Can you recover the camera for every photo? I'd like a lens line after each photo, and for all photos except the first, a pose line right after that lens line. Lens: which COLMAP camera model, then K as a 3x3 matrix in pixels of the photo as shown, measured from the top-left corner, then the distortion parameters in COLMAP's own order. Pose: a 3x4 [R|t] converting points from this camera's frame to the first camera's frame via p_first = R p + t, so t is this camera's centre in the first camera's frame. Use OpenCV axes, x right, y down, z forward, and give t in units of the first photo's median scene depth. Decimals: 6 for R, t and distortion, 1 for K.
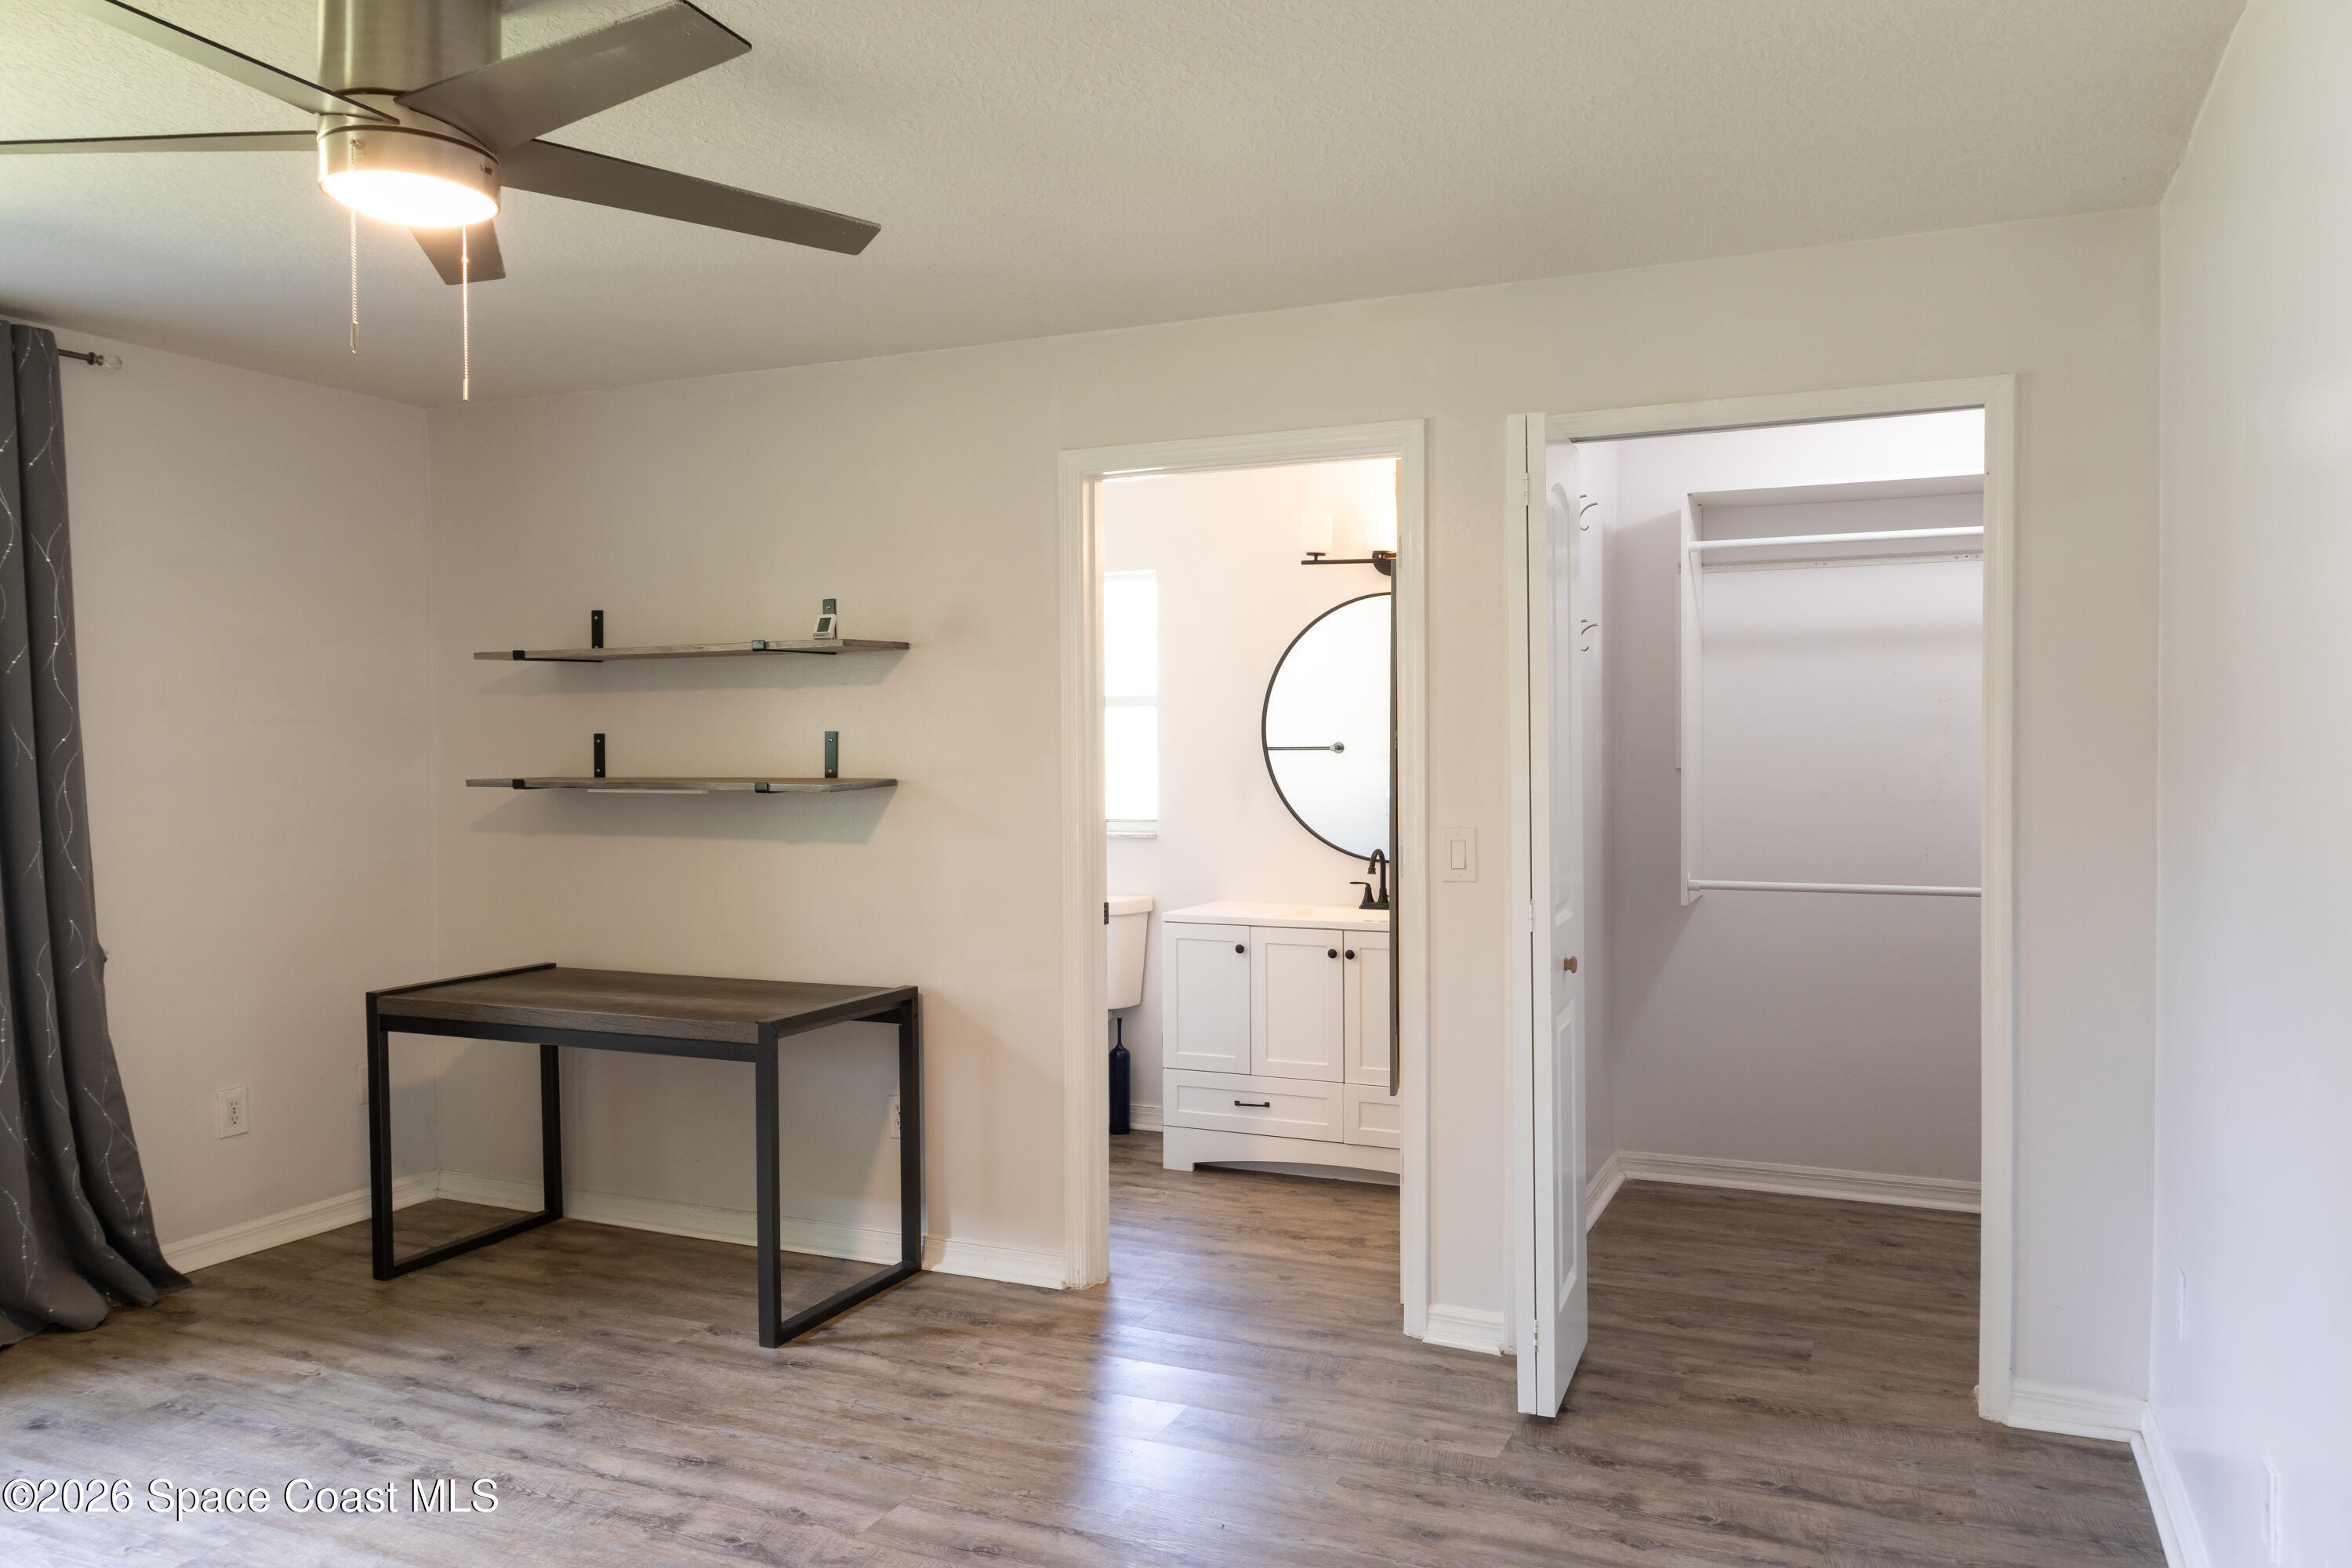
lens RADIAL K [[1618.0, 0, 1176.0], [0, 1618.0, 784.0], [0, 0, 1]] dist [-0.005720, 0.000531]
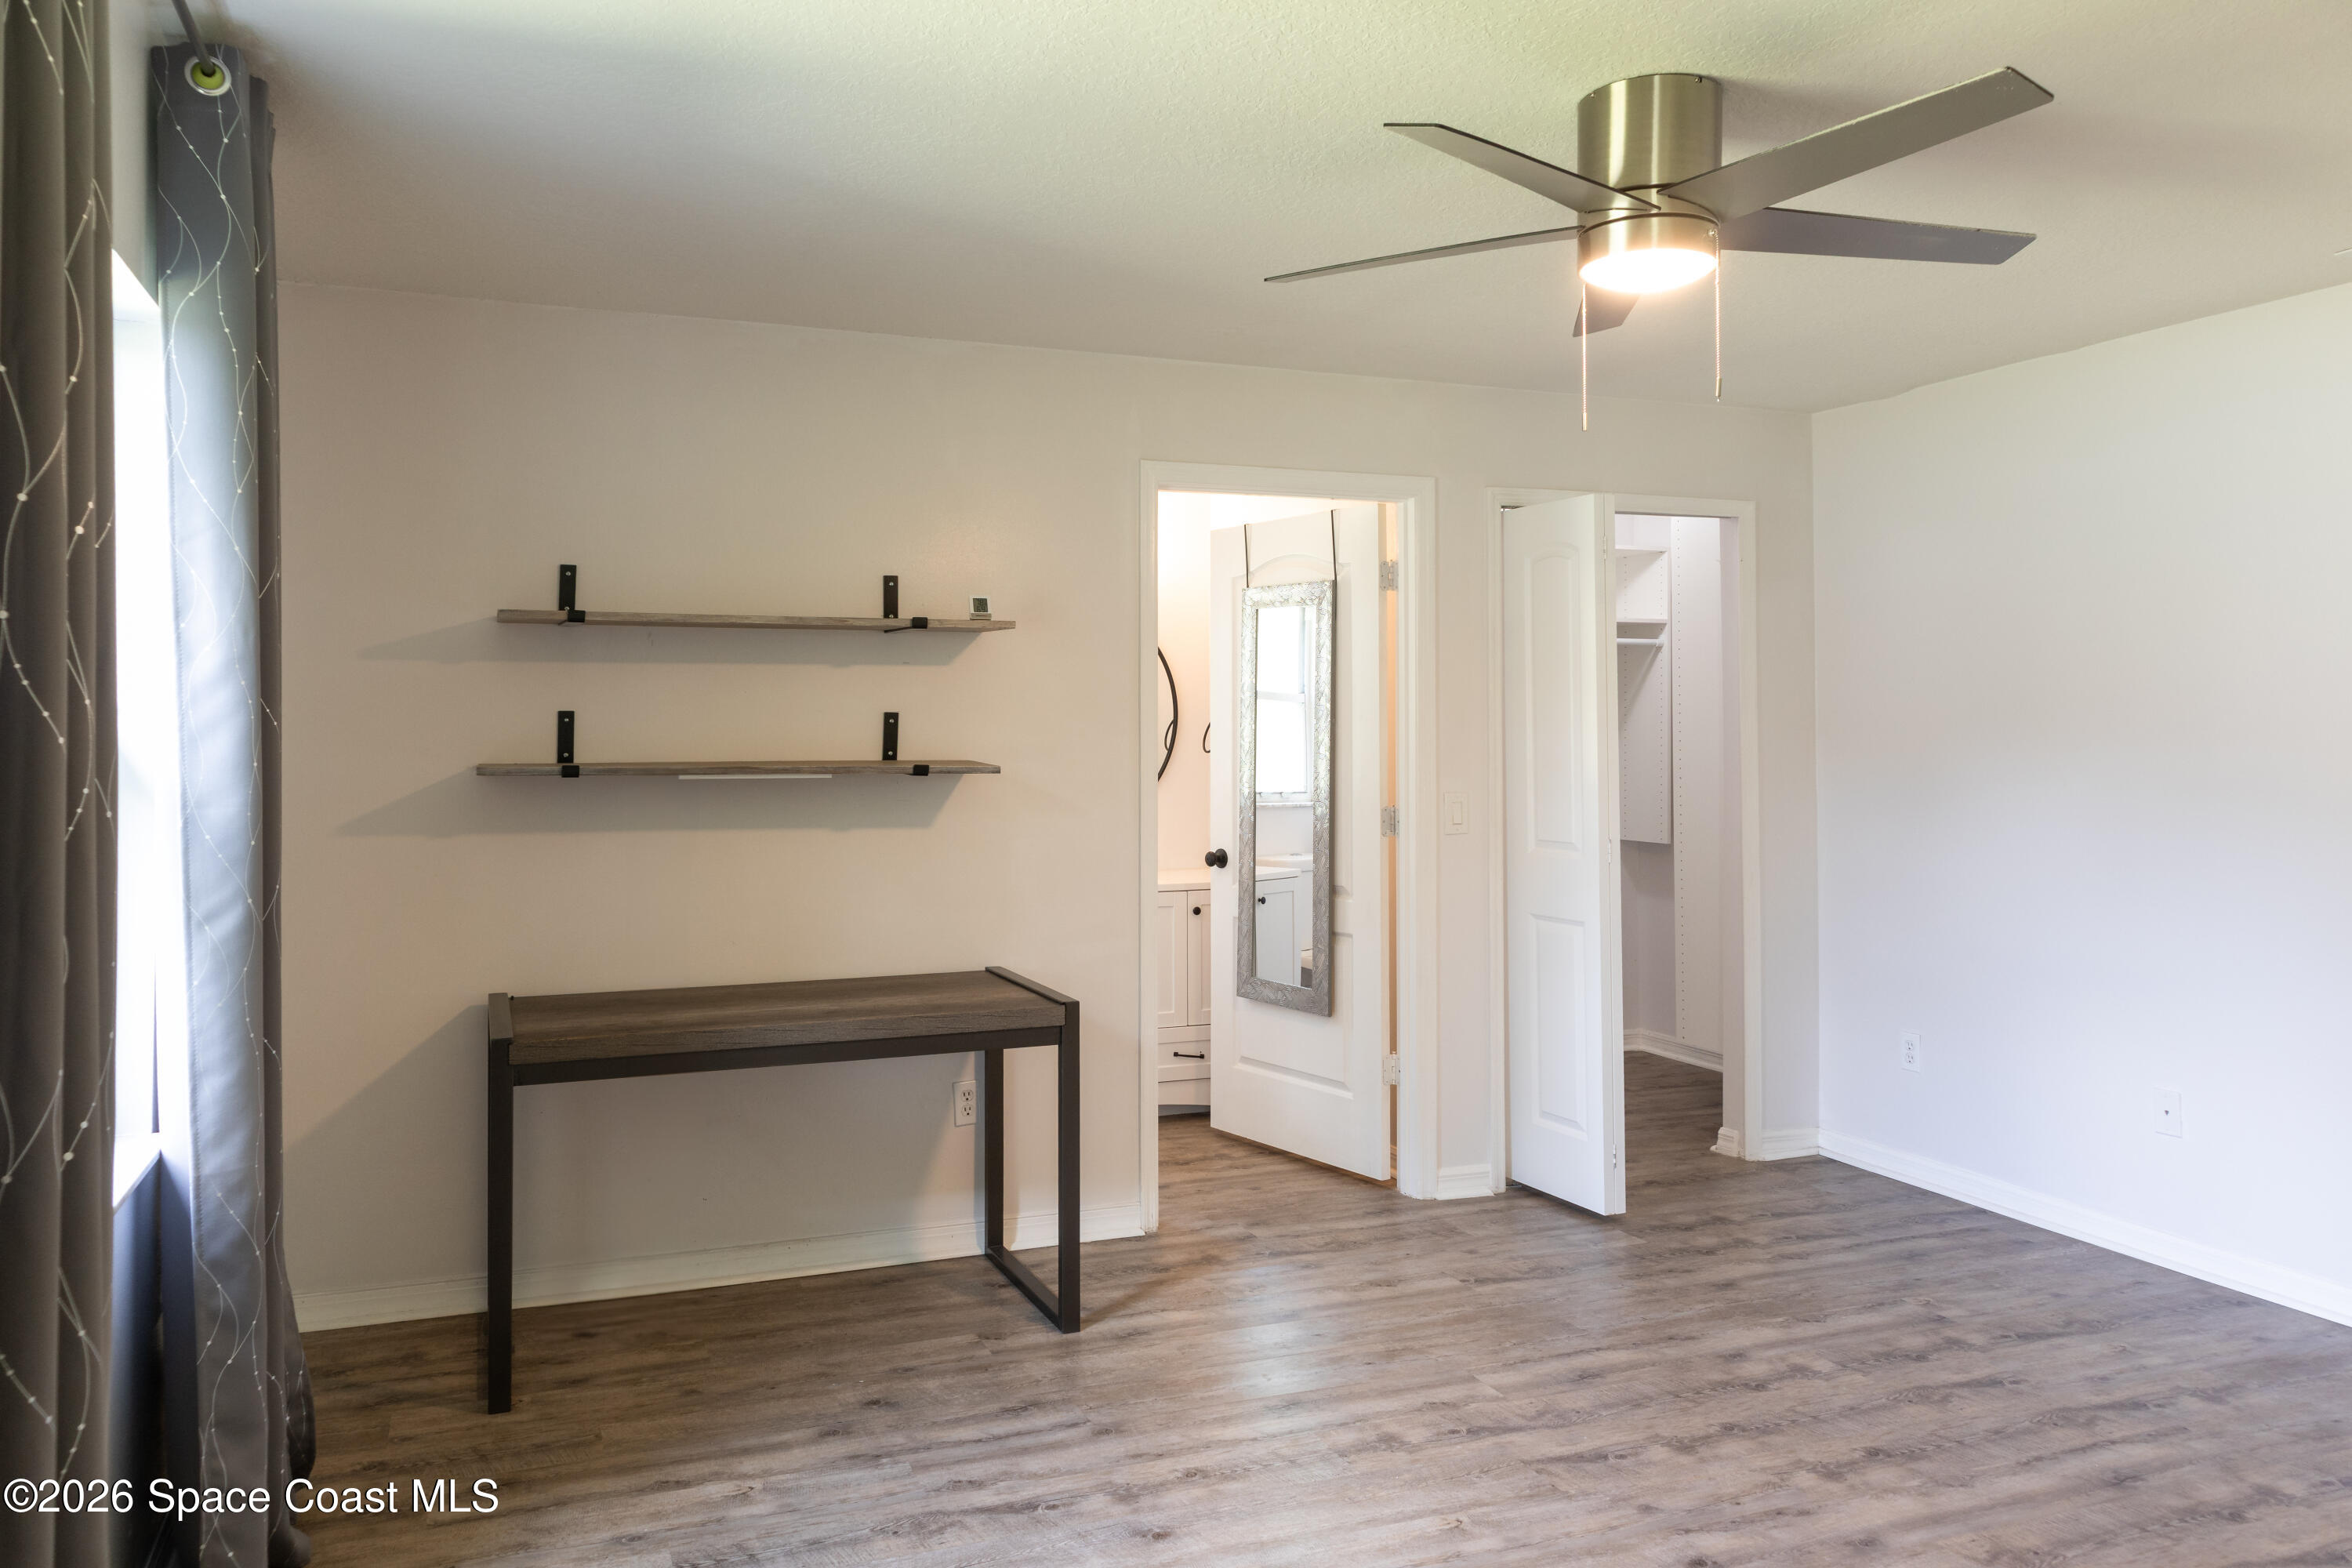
lens RADIAL K [[1599.1, 0, 1175.3], [0, 1599.1, 679.4], [0, 0, 1]] dist [-0.004753, -0.000116]
pose [[0.720197, 0.024479, 0.693338, -0.878551], [0.014402, 0.998634, -0.050218, -0.001875], [-0.693620, 0.046152, 0.718861, 0.227295]]
